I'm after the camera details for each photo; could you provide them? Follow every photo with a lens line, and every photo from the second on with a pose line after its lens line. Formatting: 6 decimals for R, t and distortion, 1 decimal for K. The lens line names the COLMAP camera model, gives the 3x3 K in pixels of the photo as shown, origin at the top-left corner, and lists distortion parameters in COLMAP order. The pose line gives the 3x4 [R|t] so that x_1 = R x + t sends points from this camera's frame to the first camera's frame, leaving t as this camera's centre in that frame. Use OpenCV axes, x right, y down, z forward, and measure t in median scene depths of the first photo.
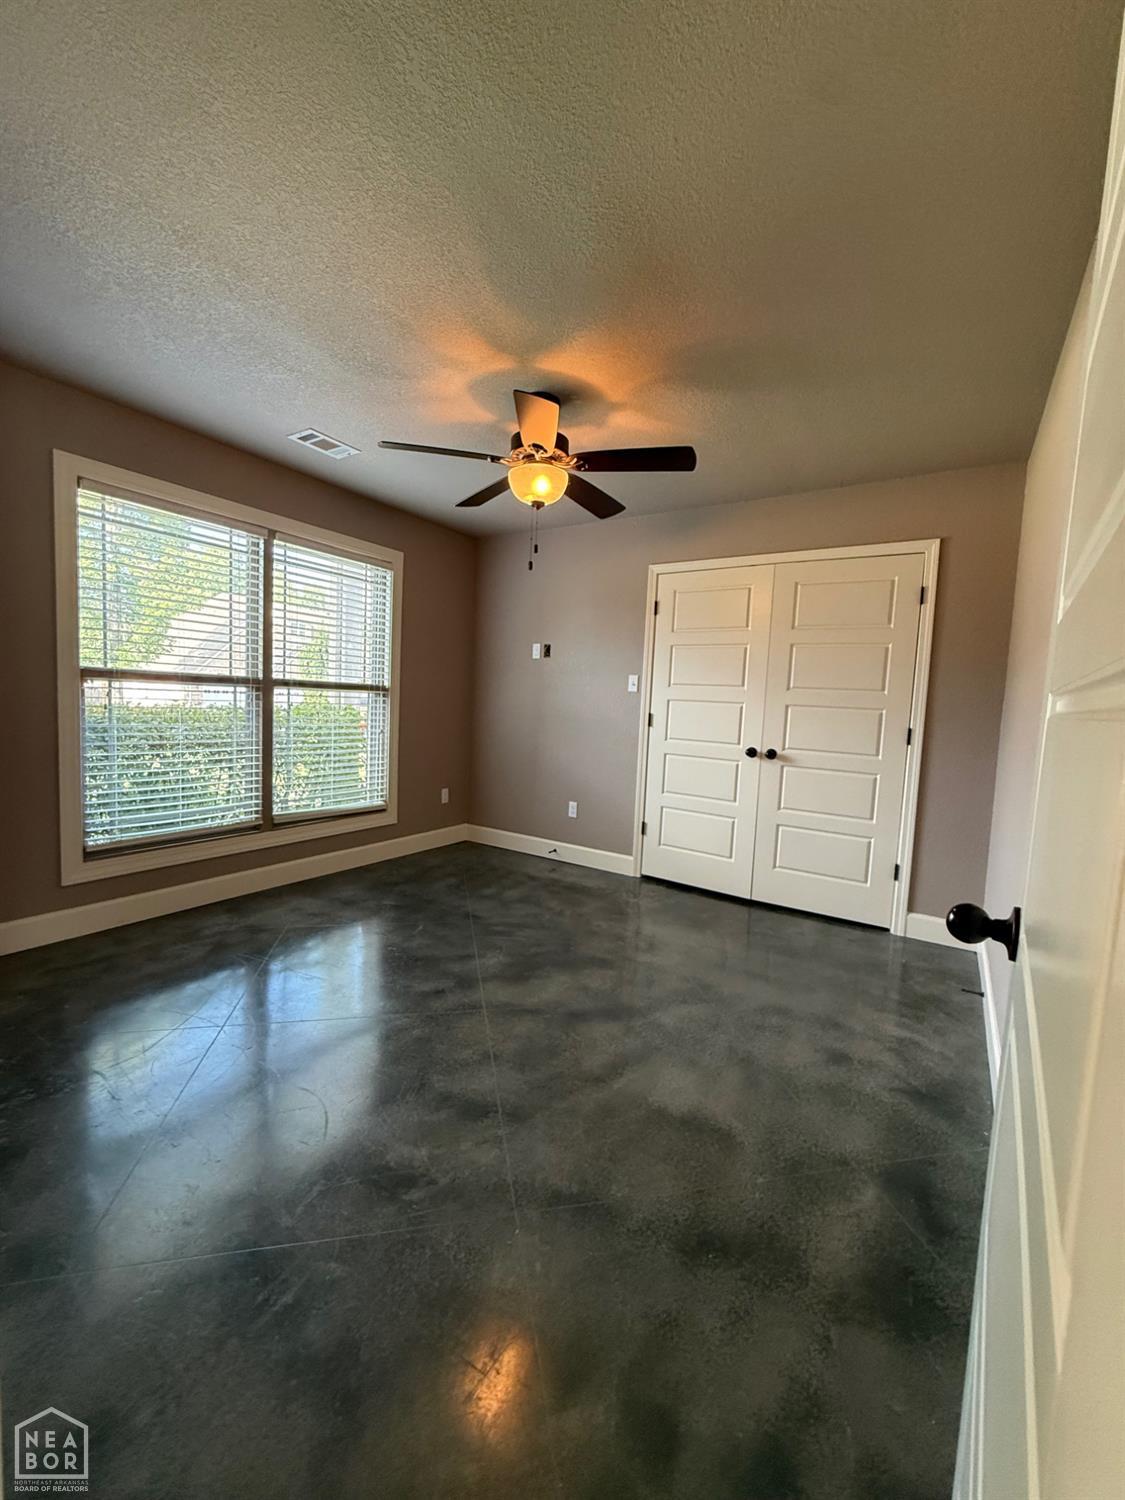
lens RADIAL K [[596.1, 0, 564.5], [0, 596.1, 749.5], [0, 0, 1]] dist [-0.001682, 0.001286]
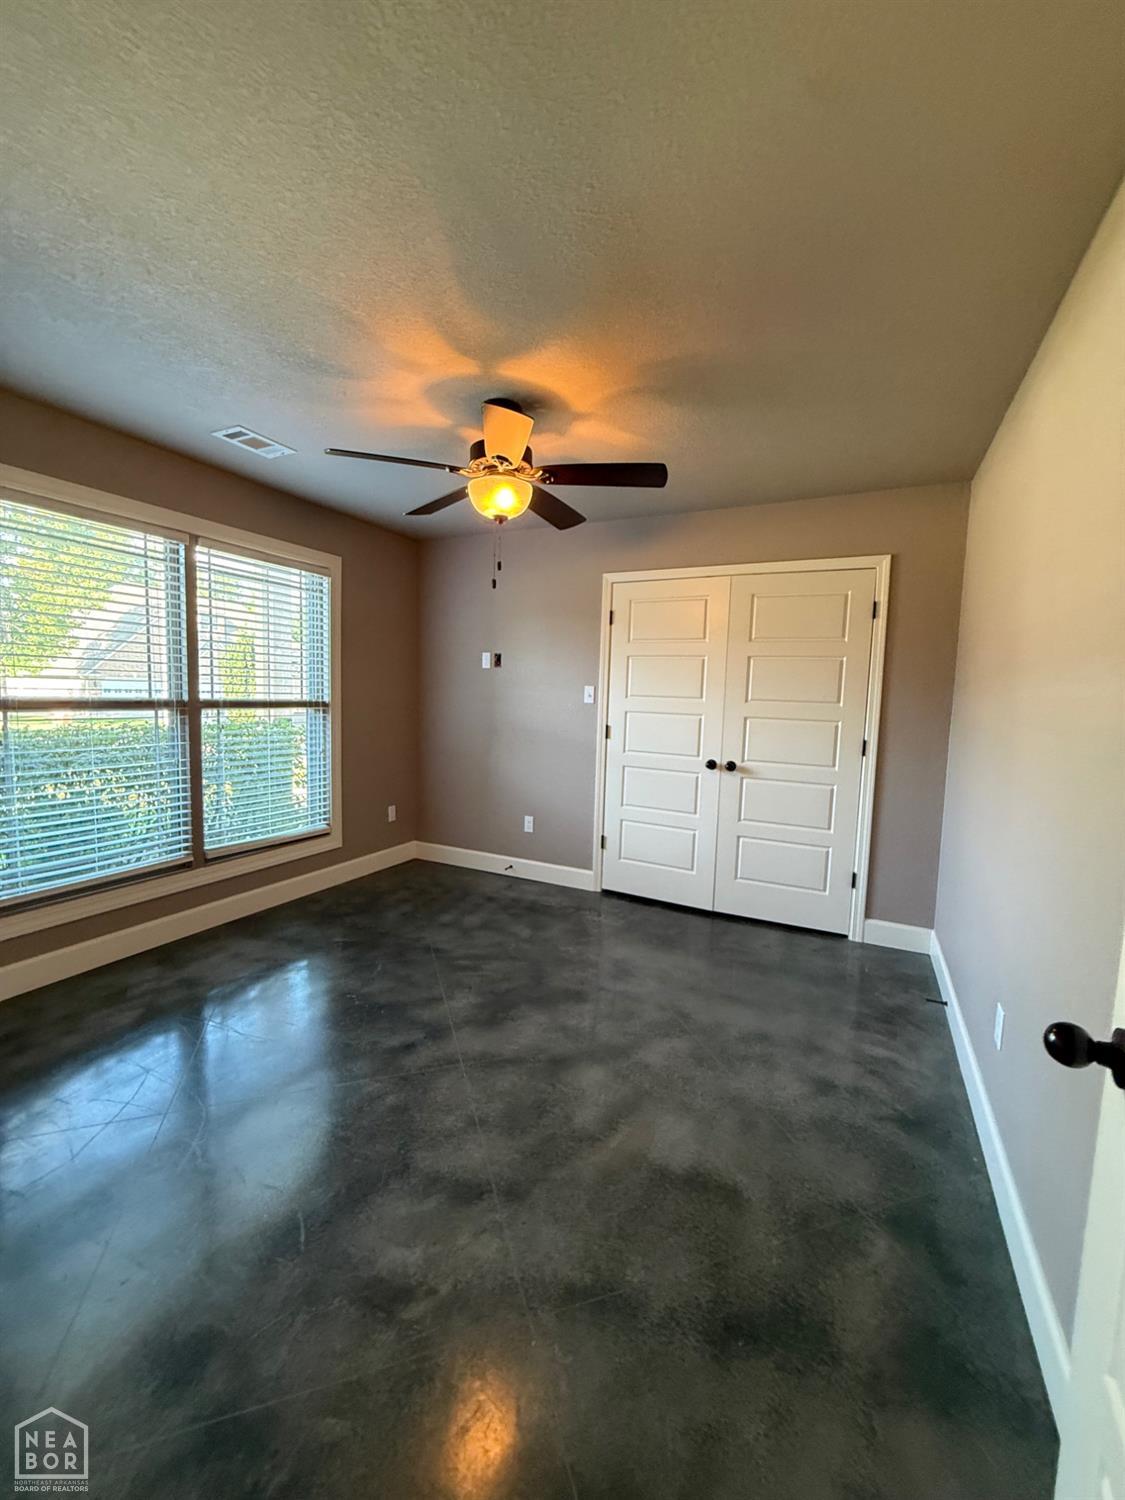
lens RADIAL K [[596.1, 0, 561.8], [0, 596.1, 747.0], [0, 0, 1]] dist [-0.001682, 0.001286]
pose [[0.993400, -0.025580, 0.111813, -0.061597], [0.023996, 0.999592, 0.015488, -0.063056], [-0.112164, -0.012703, 0.993609, 0.052474]]
